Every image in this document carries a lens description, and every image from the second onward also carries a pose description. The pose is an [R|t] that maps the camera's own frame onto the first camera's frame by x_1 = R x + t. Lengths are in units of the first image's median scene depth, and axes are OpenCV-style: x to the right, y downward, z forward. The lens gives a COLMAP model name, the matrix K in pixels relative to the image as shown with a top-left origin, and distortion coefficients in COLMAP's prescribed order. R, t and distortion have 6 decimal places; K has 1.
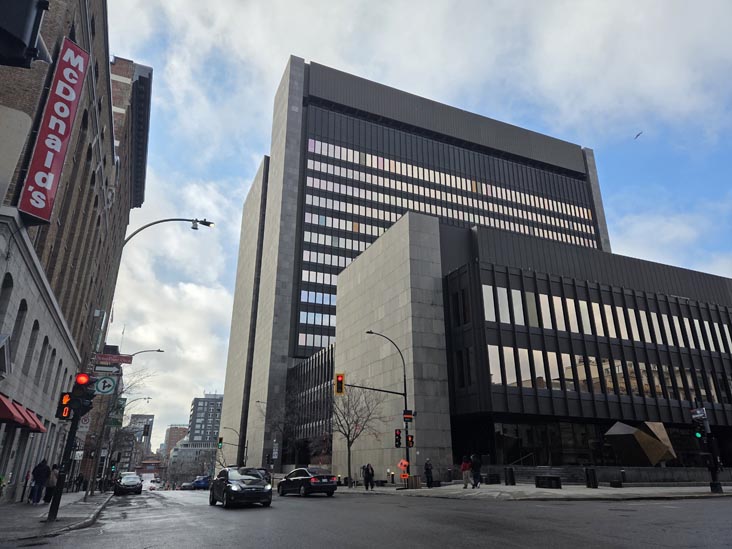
lens RADIAL K [[488.0, 0, 366.0], [0, 488.0, 274.5], [0, 0, 1]] dist [0.003507, 0.001239]
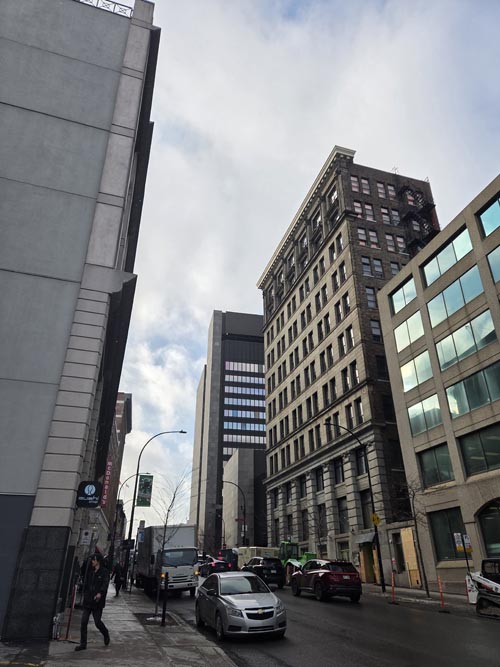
lens RADIAL K [[444.7, 0, 250.0], [0, 444.7, 333.5], [0, 0, 1]] dist [0.003507, 0.001239]
pose [[0.981433, -0.086043, -0.171425, 0.232827], [0.064038, 0.989444, -0.130002, -0.176059], [0.180801, 0.116610, 0.976582, -0.465741]]
